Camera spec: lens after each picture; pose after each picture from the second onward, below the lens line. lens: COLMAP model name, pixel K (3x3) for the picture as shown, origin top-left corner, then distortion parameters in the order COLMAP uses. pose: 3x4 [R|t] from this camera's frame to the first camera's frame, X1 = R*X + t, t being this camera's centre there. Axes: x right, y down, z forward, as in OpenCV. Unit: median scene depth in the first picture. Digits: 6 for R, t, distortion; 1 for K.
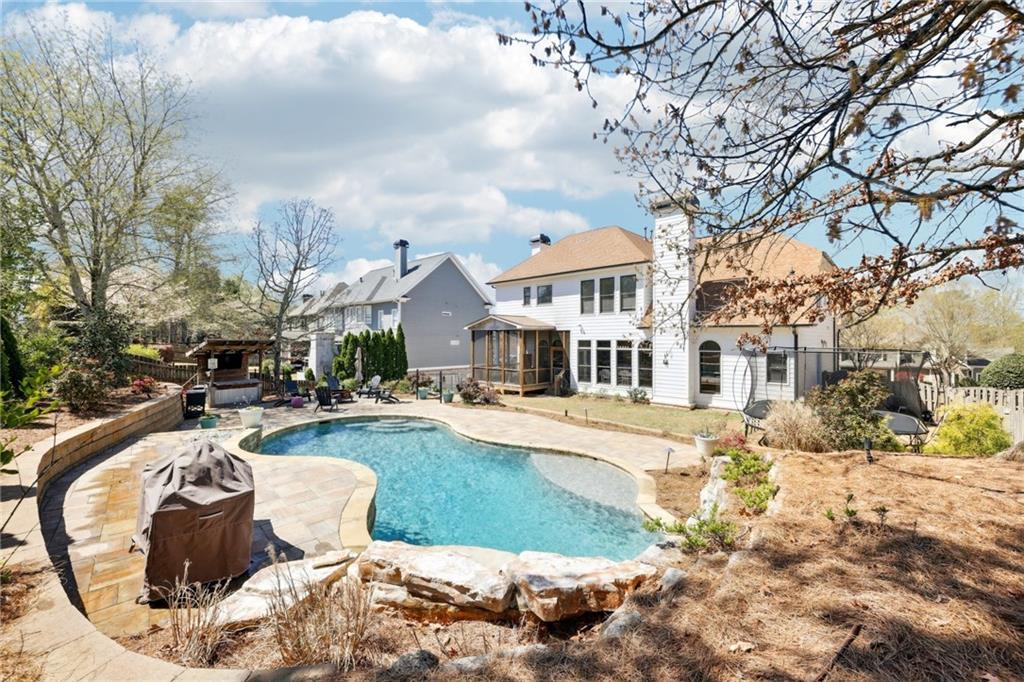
lens RADIAL K [[404.1, 0, 511.4], [0, 404.1, 338.2], [0, 0, 1]] dist [-0.001764, -0.000393]
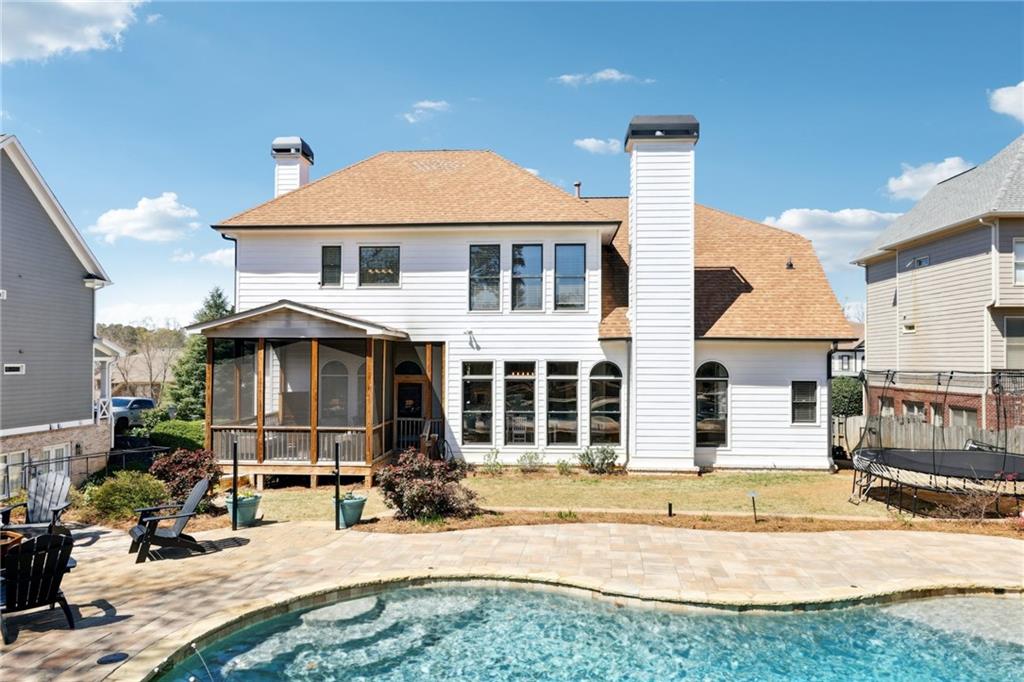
lens RADIAL K [[695.0, 0, 510.6], [0, 695.0, 345.7], [0, 0, 1]] dist [-0.012262, -0.000711]
pose [[0.766344, 0.012515, 0.642308, -0.358507], [-0.001131, 0.999835, -0.018132, 0.000689], [-0.642429, 0.013169, 0.766232, 0.306890]]
